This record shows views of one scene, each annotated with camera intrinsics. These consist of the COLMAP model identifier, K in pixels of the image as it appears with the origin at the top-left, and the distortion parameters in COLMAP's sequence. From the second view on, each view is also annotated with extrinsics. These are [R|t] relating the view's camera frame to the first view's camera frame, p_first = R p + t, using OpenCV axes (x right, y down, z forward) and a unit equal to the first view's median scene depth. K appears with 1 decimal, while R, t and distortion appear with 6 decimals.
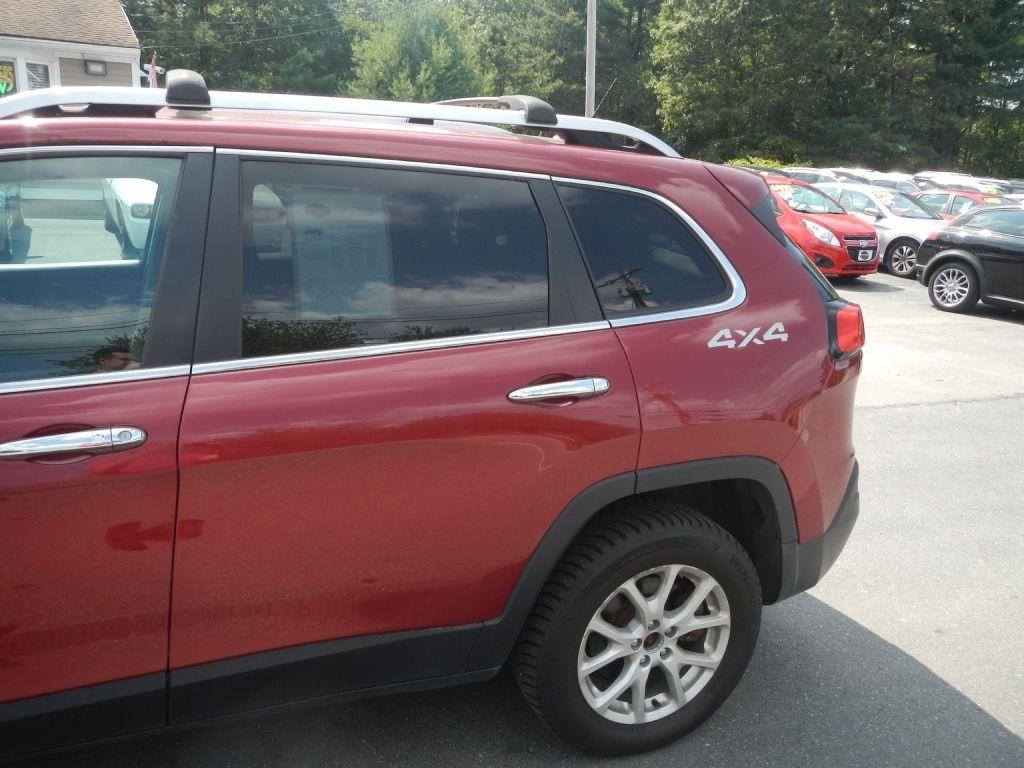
lens RADIAL K [[839.2, 0, 513.0], [0, 839.2, 388.0], [0, 0, 1]] dist [0.006263, -0.013881]
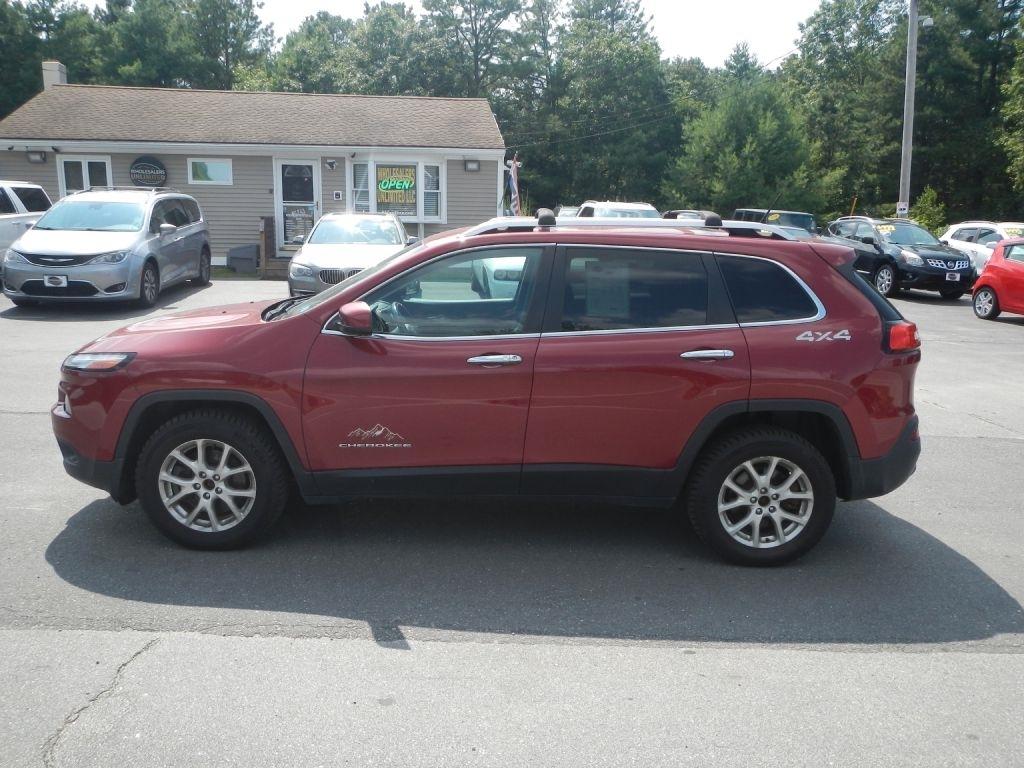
lens RADIAL K [[839.2, 0, 513.0], [0, 839.2, 388.0], [0, 0, 1]] dist [0.006263, -0.013881]
pose [[0.928556, 0.044444, -0.368521, 0.049612], [-0.072278, 0.995452, -0.062065, 0.032322], [0.364086, 0.084267, 0.927545, -0.141852]]
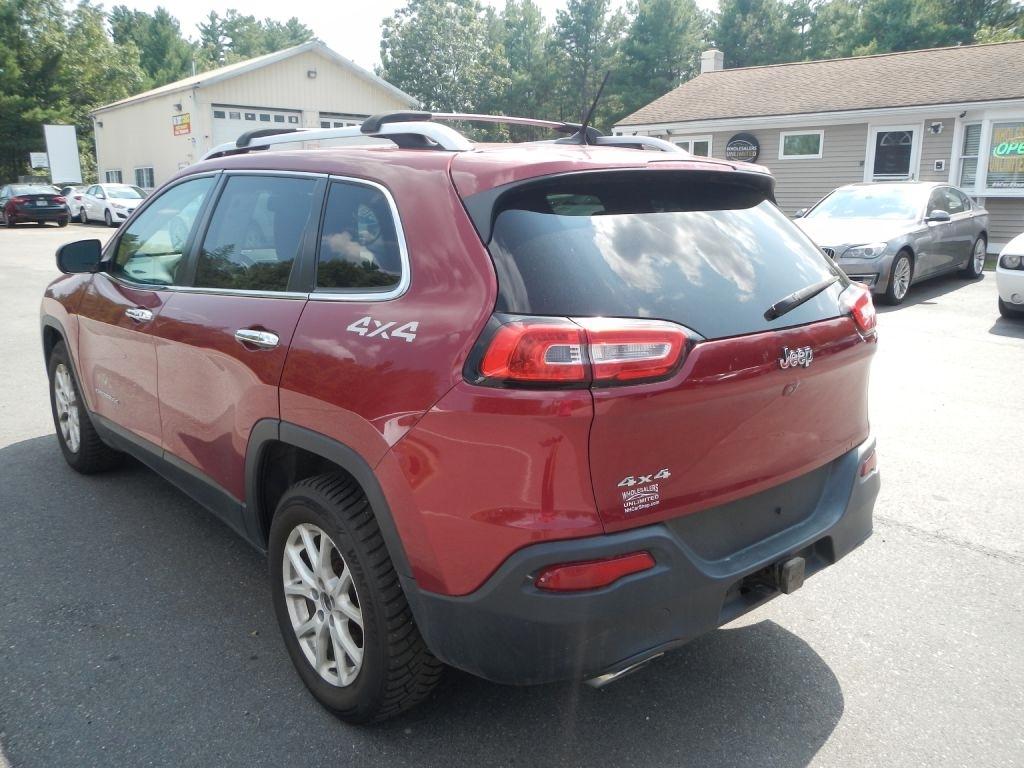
lens RADIAL K [[839.2, 0, 513.0], [0, 839.2, 388.0], [0, 0, 1]] dist [0.006263, -0.013881]
pose [[0.322386, 0.168357, -0.931517, 0.184207], [-0.239847, 0.966473, 0.091666, -0.017884], [0.915719, 0.193870, 0.351958, 0.121505]]
